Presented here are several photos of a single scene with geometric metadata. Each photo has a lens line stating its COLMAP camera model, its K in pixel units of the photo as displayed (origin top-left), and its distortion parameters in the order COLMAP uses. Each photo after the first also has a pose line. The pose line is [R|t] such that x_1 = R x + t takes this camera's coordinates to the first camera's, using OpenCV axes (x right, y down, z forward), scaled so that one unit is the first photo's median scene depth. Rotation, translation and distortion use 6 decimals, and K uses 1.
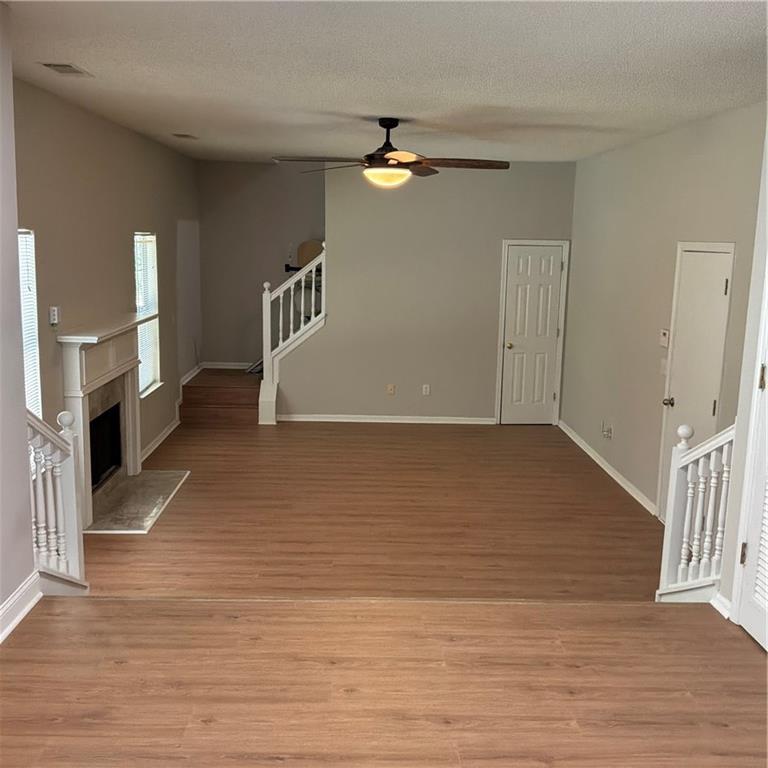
lens RADIAL K [[844.5, 0, 382.6], [0, 844.5, 383.5], [0, 0, 1]] dist [-0.004865, 0.000000]
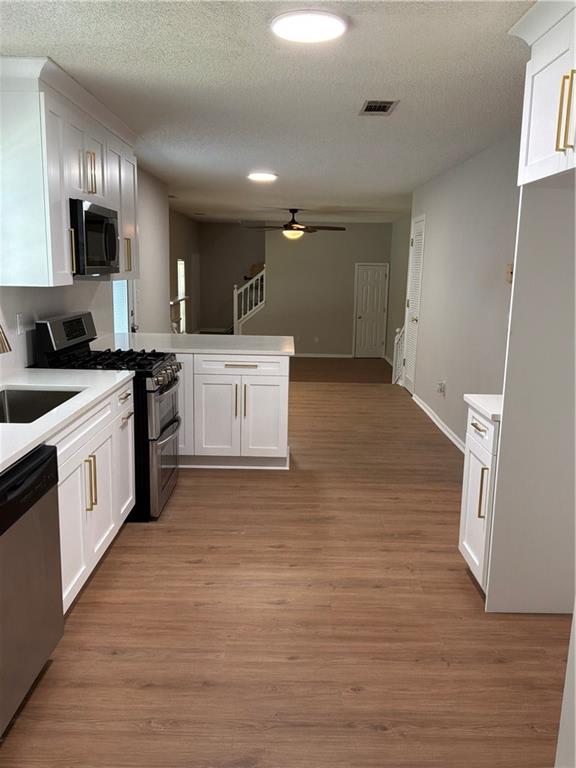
lens RADIAL K [[627.8, 0, 289.5], [0, 627.8, 384.6], [0, 0, 1]] dist [-0.001856, -0.001050]
pose [[0.999684, 0.001962, -0.025065, 0.025423], [-0.001561, 0.999871, 0.015981, 0.089255], [0.025093, -0.015937, 0.999558, -0.462385]]
